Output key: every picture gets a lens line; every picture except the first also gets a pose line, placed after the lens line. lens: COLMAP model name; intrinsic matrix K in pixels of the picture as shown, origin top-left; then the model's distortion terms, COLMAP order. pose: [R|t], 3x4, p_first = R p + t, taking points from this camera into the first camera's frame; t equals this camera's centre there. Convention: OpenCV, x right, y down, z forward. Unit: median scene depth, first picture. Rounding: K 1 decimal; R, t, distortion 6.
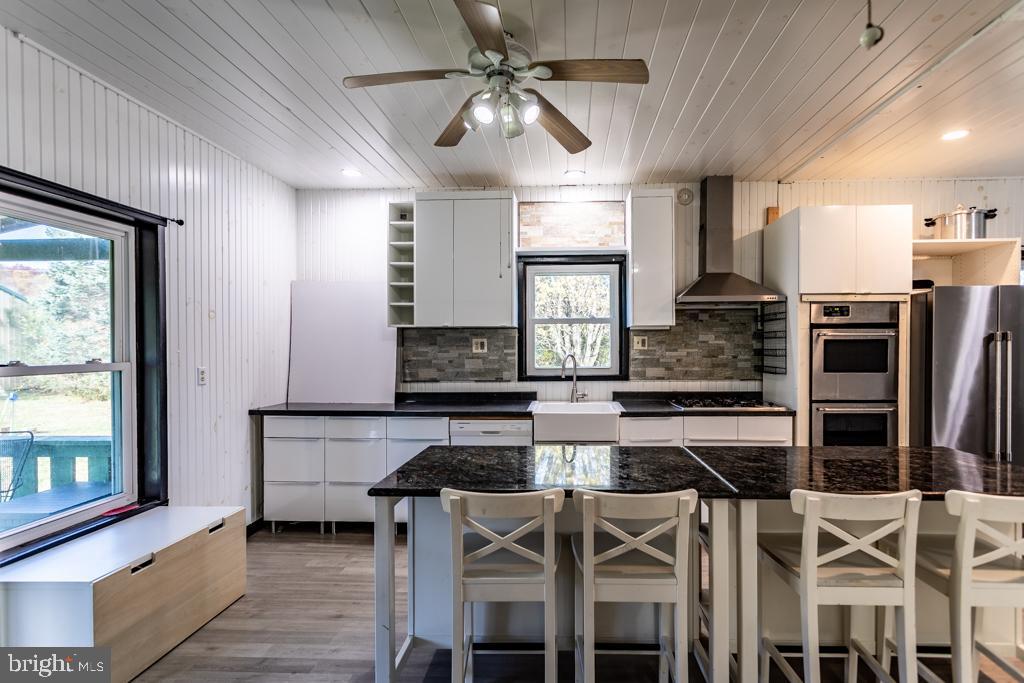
lens RADIAL K [[499.7, 0, 554.9], [0, 499.7, 351.8], [0, 0, 1]] dist [0.003457, 0.000794]
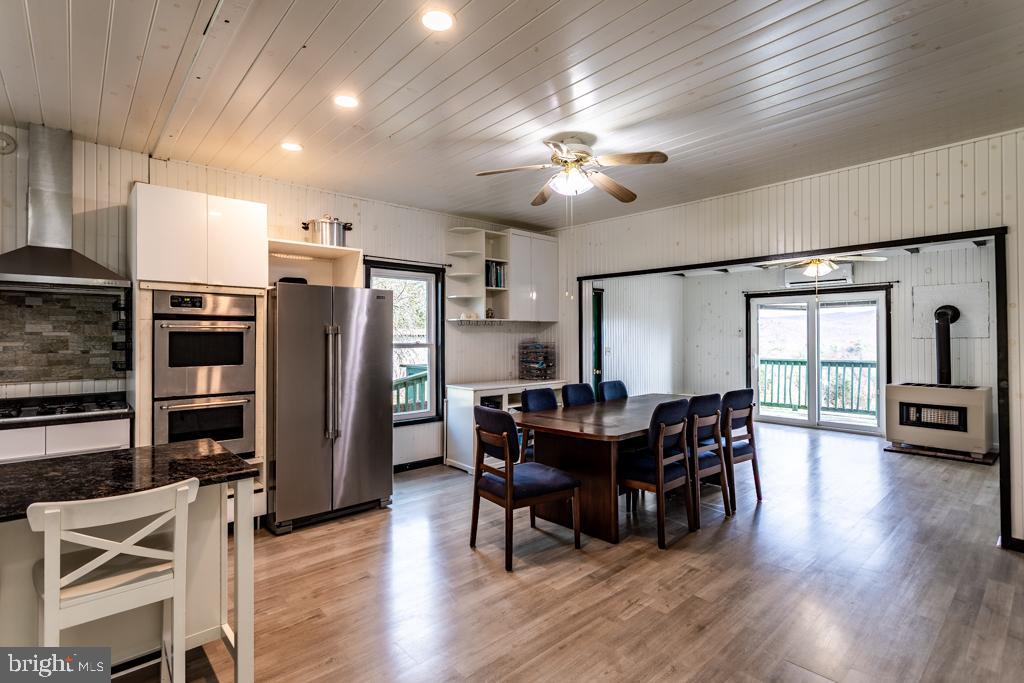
lens RADIAL K [[488.9, 0, 502.5], [0, 488.9, 336.8], [0, 0, 1]] dist [0.001444, 0.001008]
pose [[0.723267, 0.002895, 0.690562, 0.306721], [0.008571, 0.999877, -0.013169, 0.002003], [-0.690515, 0.015444, 0.723153, -0.068955]]
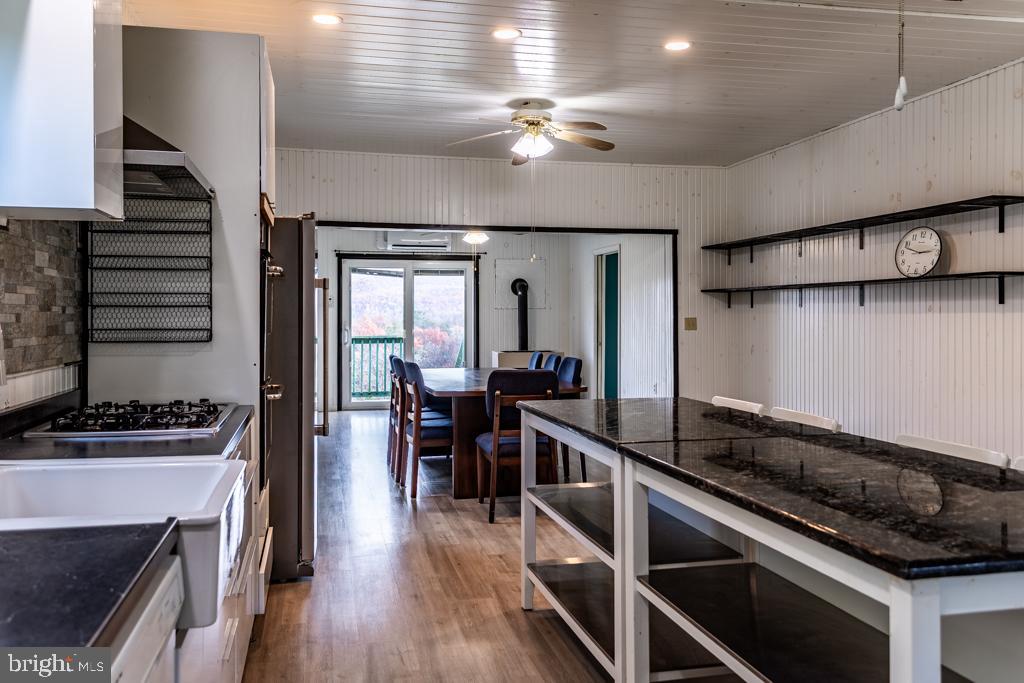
lens RADIAL K [[858.5, 0, 512.0], [0, 858.5, 341.5], [0, 0, 1]] dist [0.002005, 0.000149]
pose [[-0.261458, -0.025628, 0.964874, -0.372390], [0.011136, 0.999501, 0.029565, 0.019449], [-0.965150, 0.018475, -0.261043, 0.775807]]
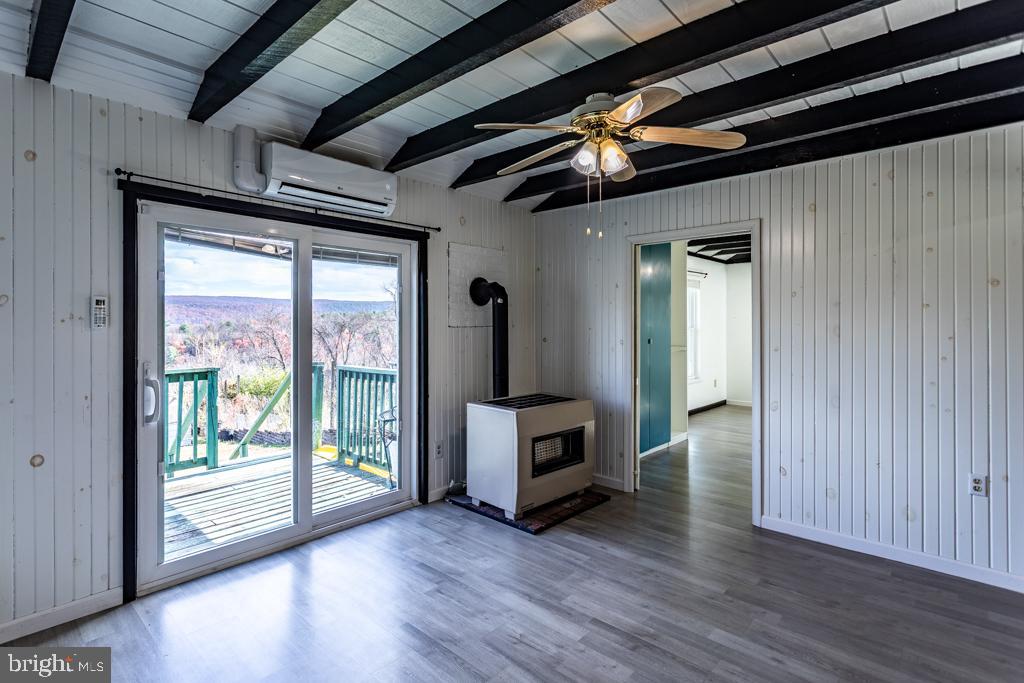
lens RADIAL K [[500.8, 0, 508.3], [0, 500.8, 326.0], [0, 0, 1]] dist [-0.001038, 0.000108]
pose [[-0.768529, 0.002916, 0.639808, 1.516344], [0.009749, 0.999927, 0.007153, -0.010240], [-0.639741, 0.011735, -0.768501, 0.760639]]
